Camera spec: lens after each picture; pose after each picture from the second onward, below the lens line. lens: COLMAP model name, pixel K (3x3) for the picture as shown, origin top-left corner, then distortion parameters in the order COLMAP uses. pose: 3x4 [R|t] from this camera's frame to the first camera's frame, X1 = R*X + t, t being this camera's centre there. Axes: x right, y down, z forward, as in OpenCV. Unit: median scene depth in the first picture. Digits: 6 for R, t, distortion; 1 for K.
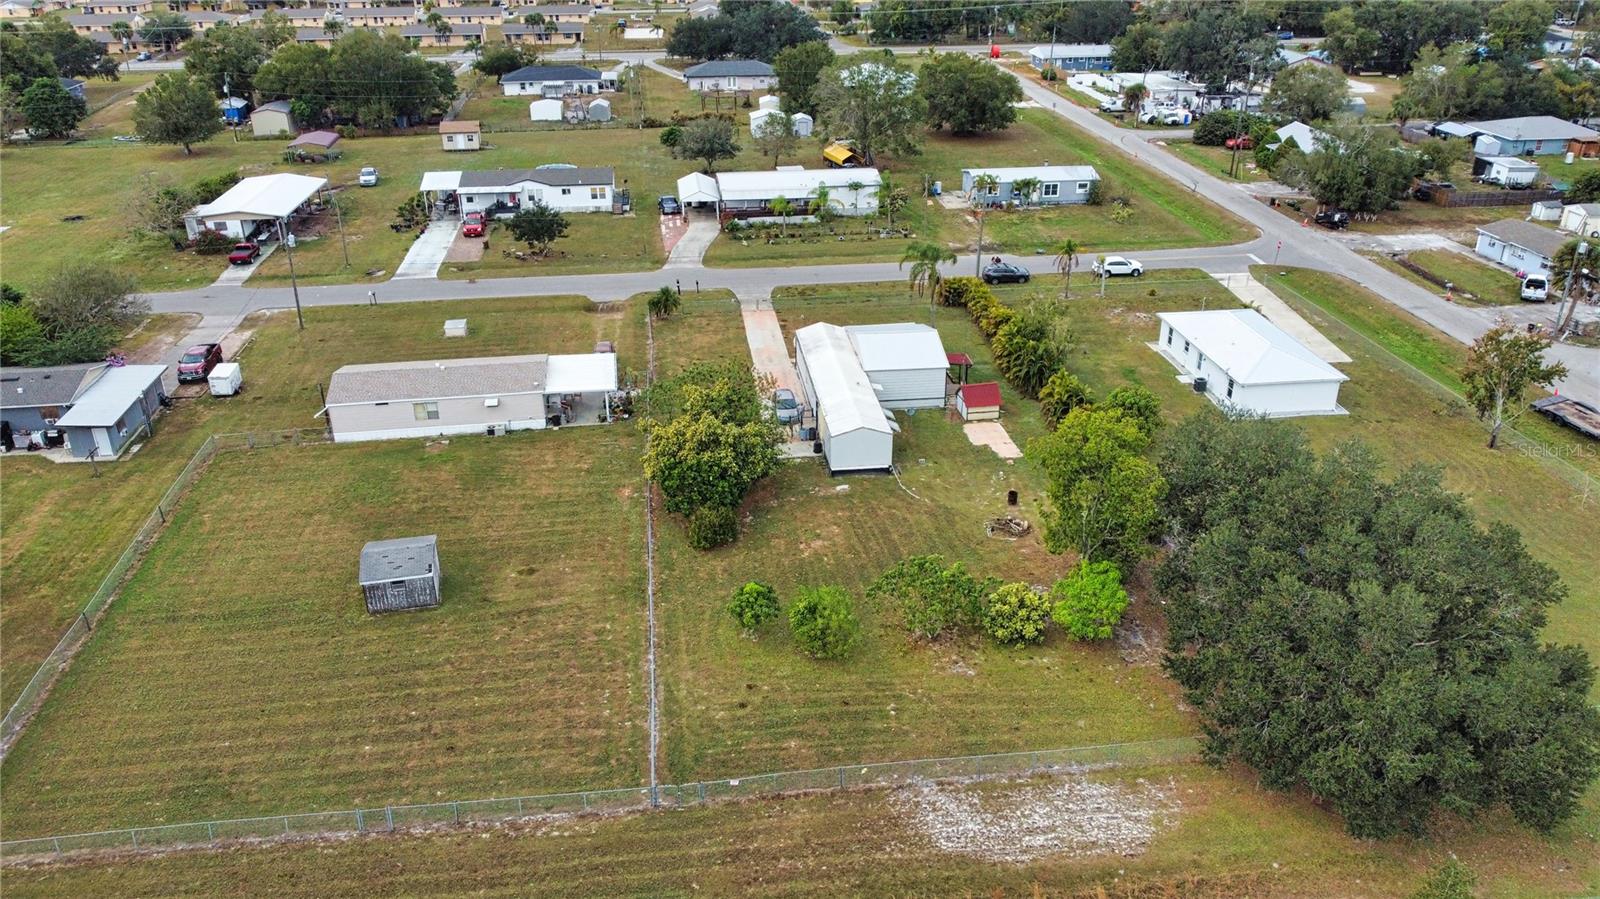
lens RADIAL K [[1209.8, 0, 804.1], [0, 1209.8, 450.1], [0, 0, 1]] dist [0.003873, -0.005866]
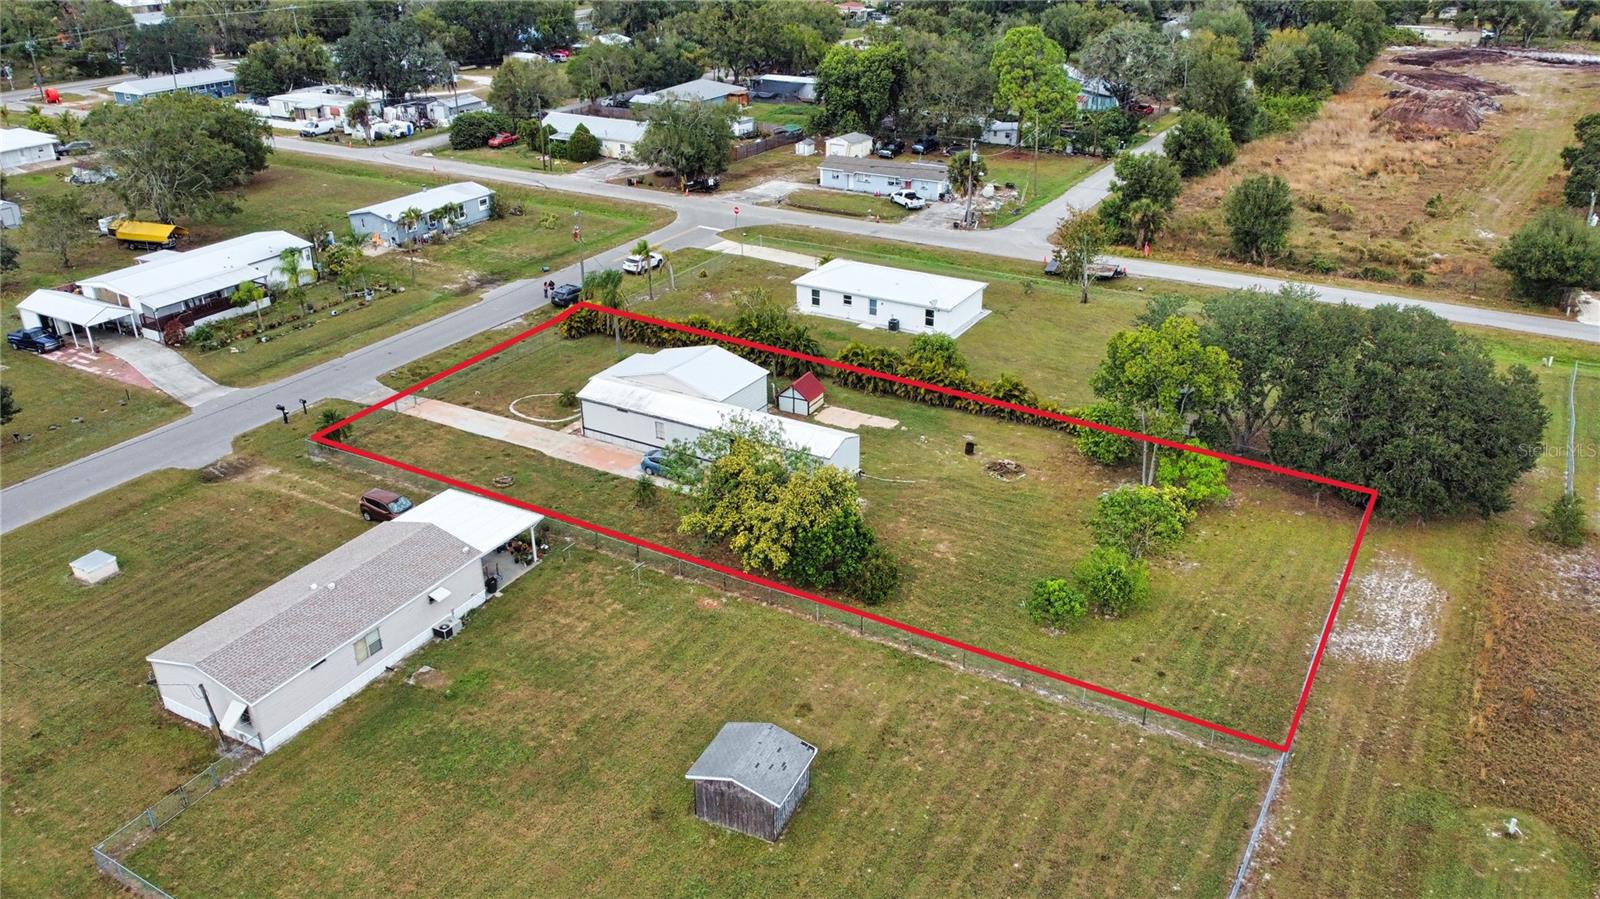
lens RADIAL K [[1209.8, 0, 804.0], [0, 1209.8, 451.4], [0, 0, 1]] dist [0.003873, -0.005866]
pose [[0.605948, -0.341571, 0.718441, -0.443440], [0.344644, 0.926688, 0.149899, -0.109399], [-0.716972, 0.156775, 0.679245, 0.236164]]
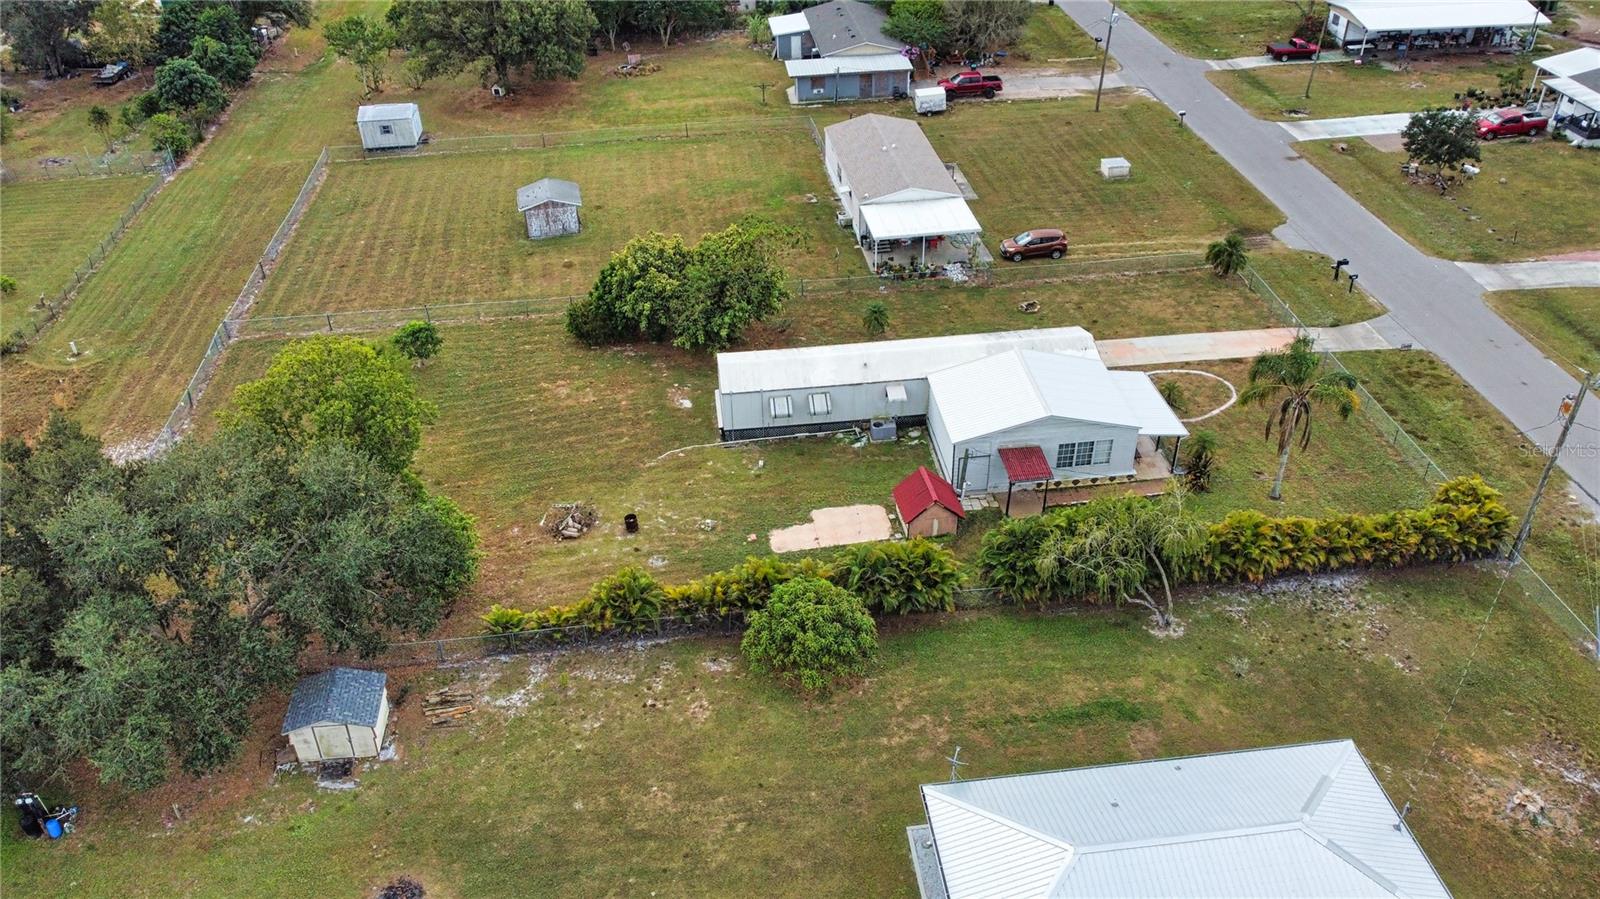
lens RADIAL K [[1209.8, 0, 801.7], [0, 1209.8, 450.4], [0, 0, 1]] dist [0.003873, -0.005866]
pose [[-0.005880, 0.577565, -0.816323, 0.489405], [-0.412734, 0.742158, 0.528065, -0.281488], [0.910832, 0.340030, 0.234017, 0.575297]]
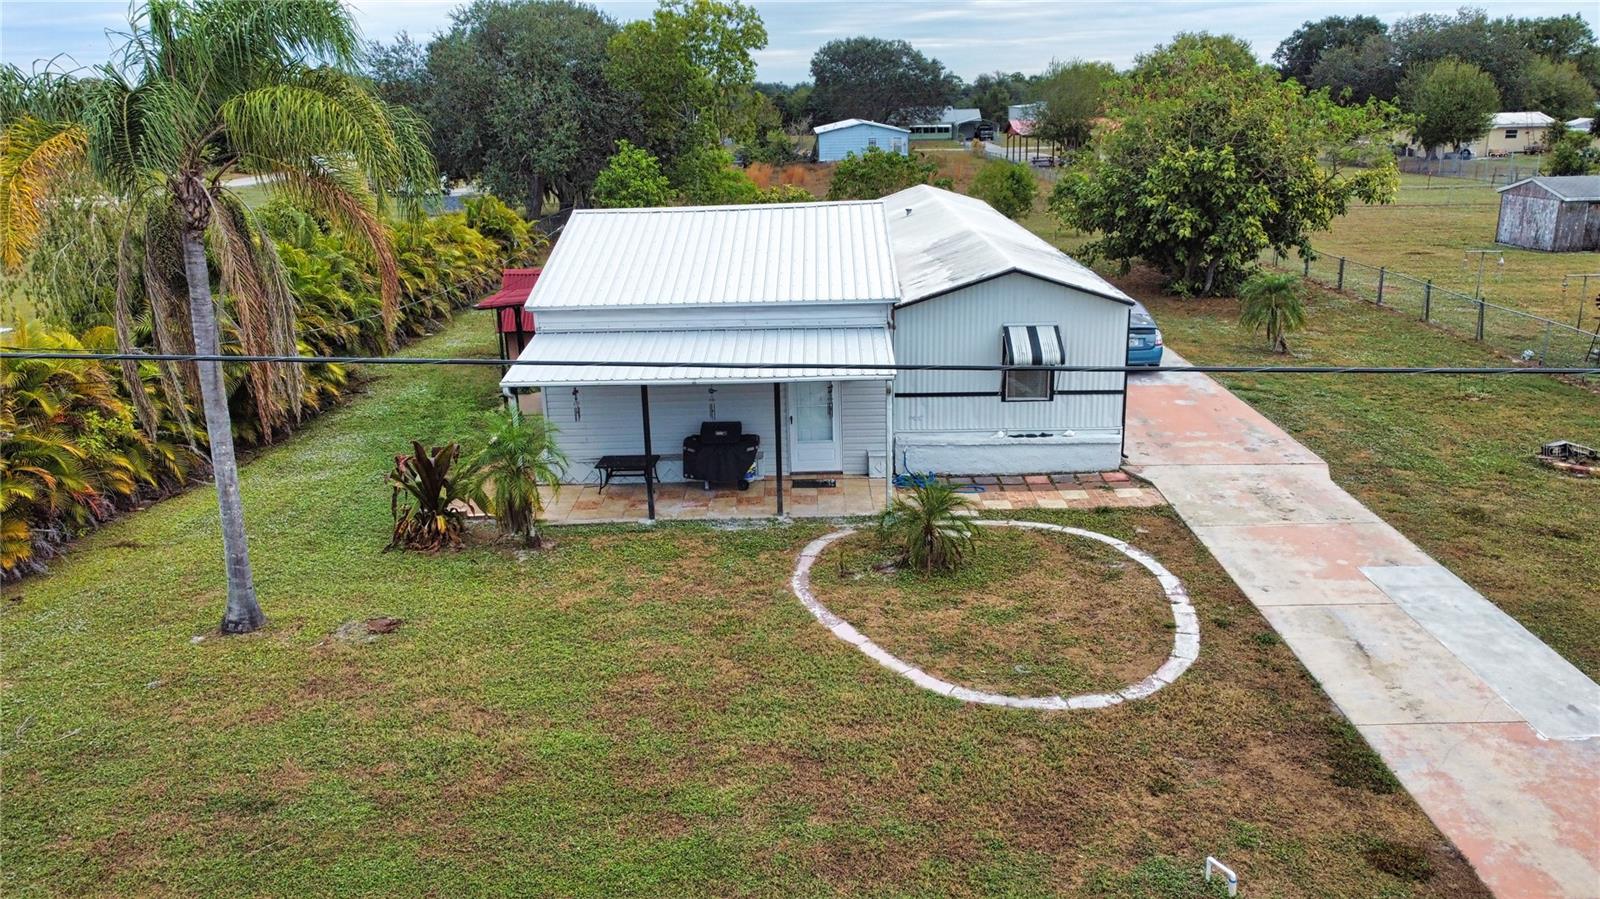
lens RADIAL K [[1209.8, 0, 802.6], [0, 1209.8, 444.3], [0, 0, 1]] dist [0.003873, -0.005866]
pose [[-0.989855, -0.014742, 0.141312, 0.015949], [0.082647, 0.749272, 0.657085, -0.180632], [-0.115568, 0.662098, -0.740453, 0.951245]]
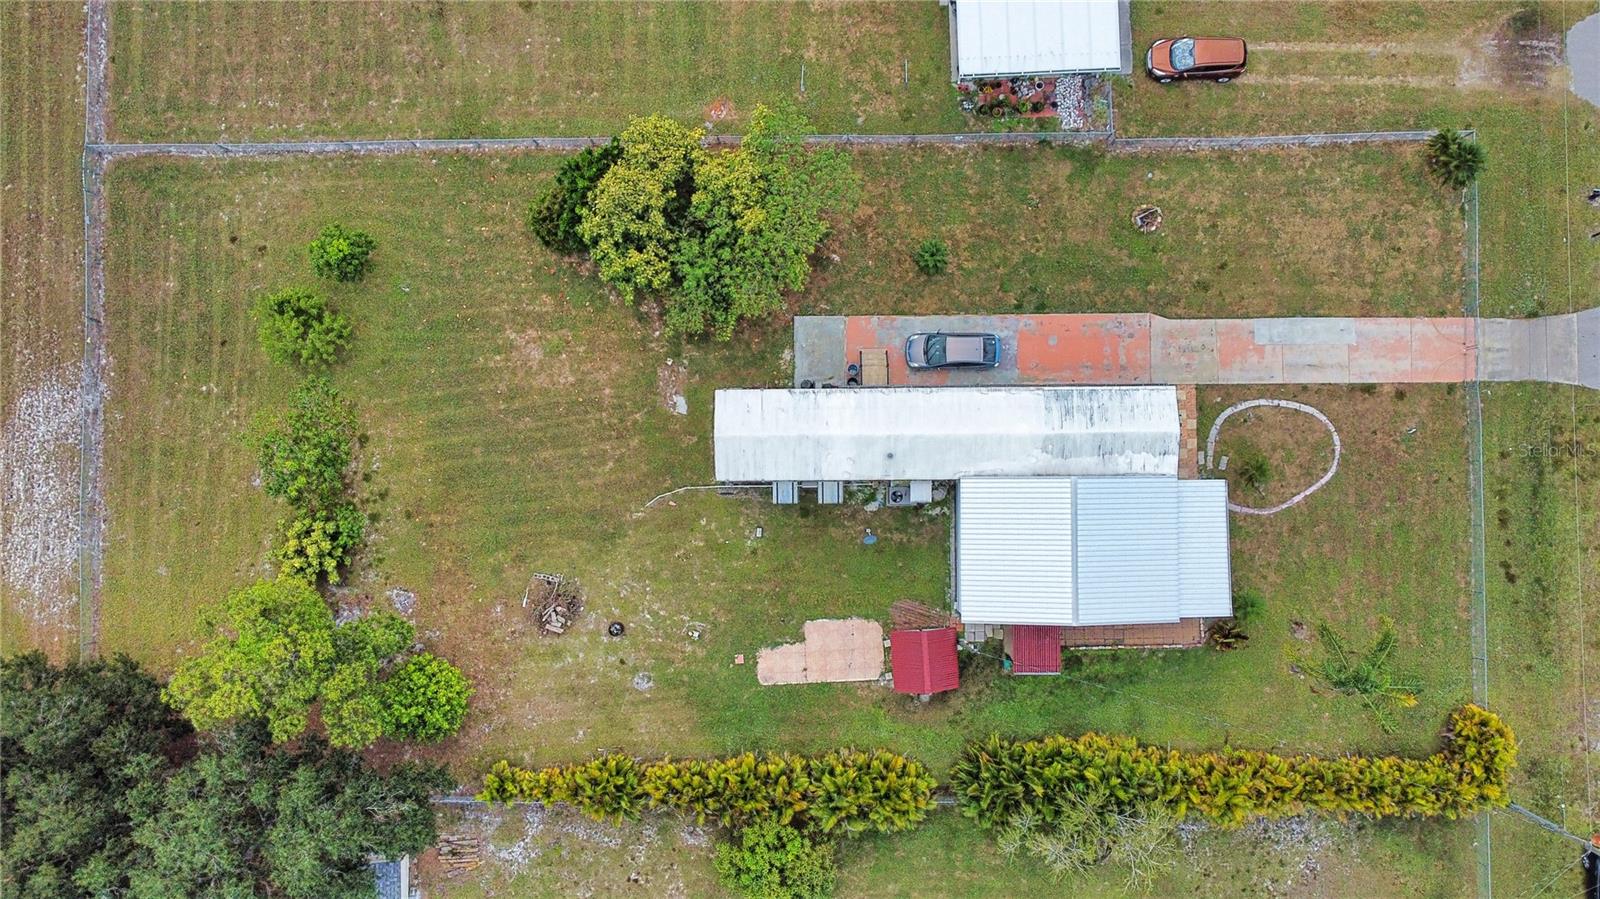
lens RADIAL K [[1209.8, 0, 798.0], [0, 1209.8, 455.3], [0, 0, 1]] dist [0.003873, -0.005866]
pose [[-0.114549, 0.993227, -0.019472, 0.043938], [-0.406561, -0.028986, 0.913164, -0.429829], [0.906414, 0.112519, 0.407128, 0.501962]]
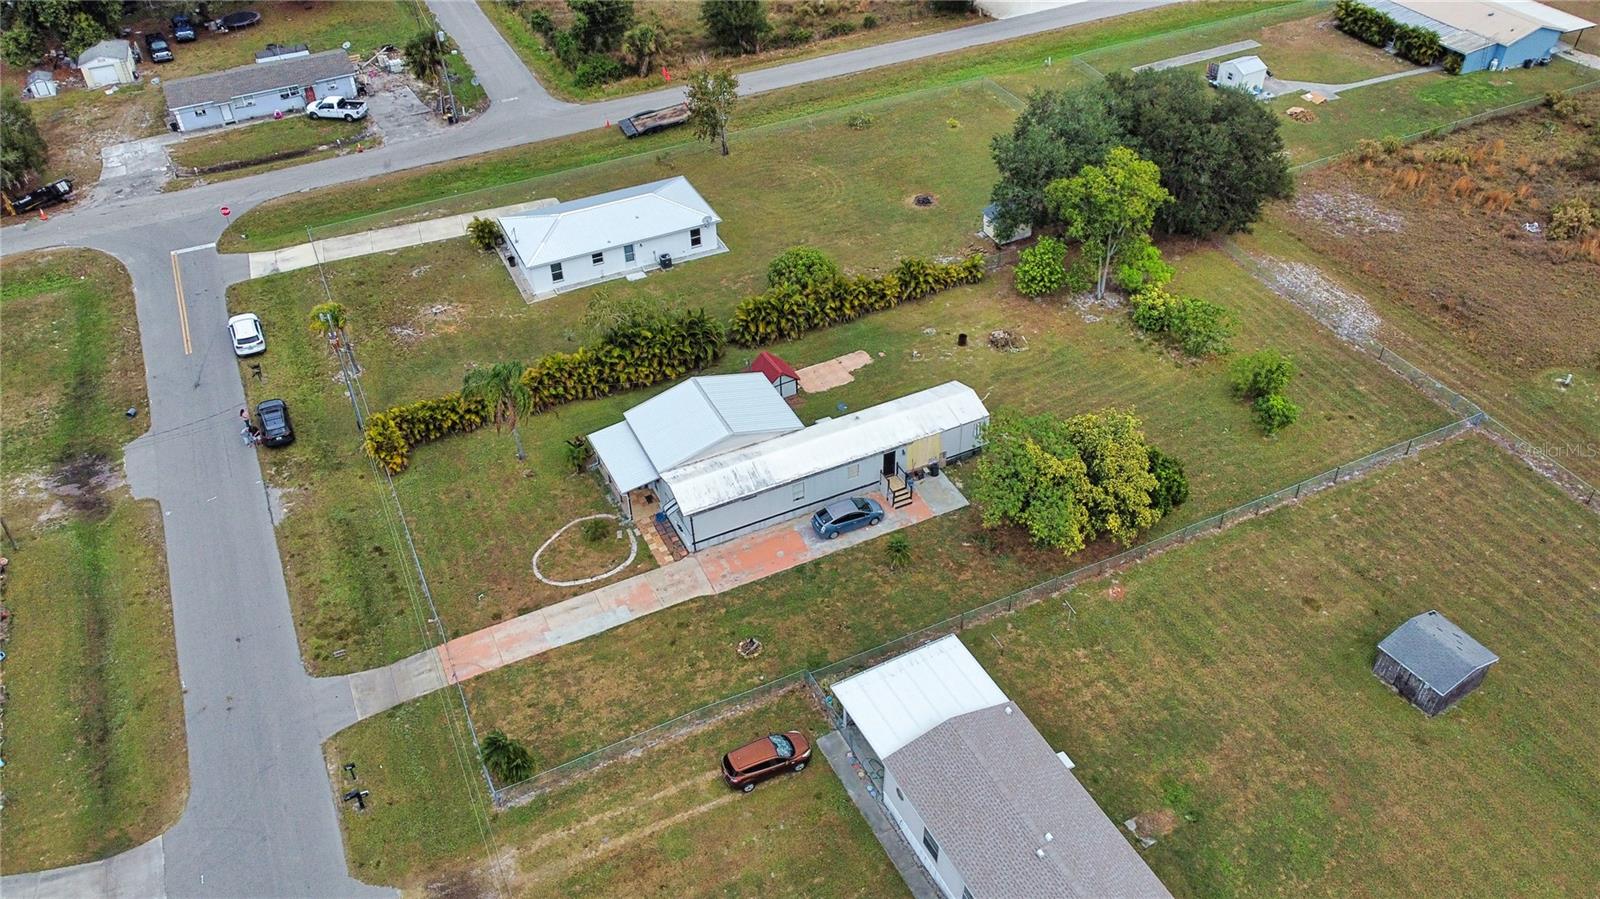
lens RADIAL K [[1209.8, 0, 802.4], [0, 1209.8, 451.2], [0, 0, 1]] dist [0.003873, -0.005866]
pose [[-0.320749, -0.603370, 0.730113, -0.421582], [0.423754, 0.597978, 0.680334, -0.461955], [-0.847085, 0.527605, 0.063880, 0.705875]]
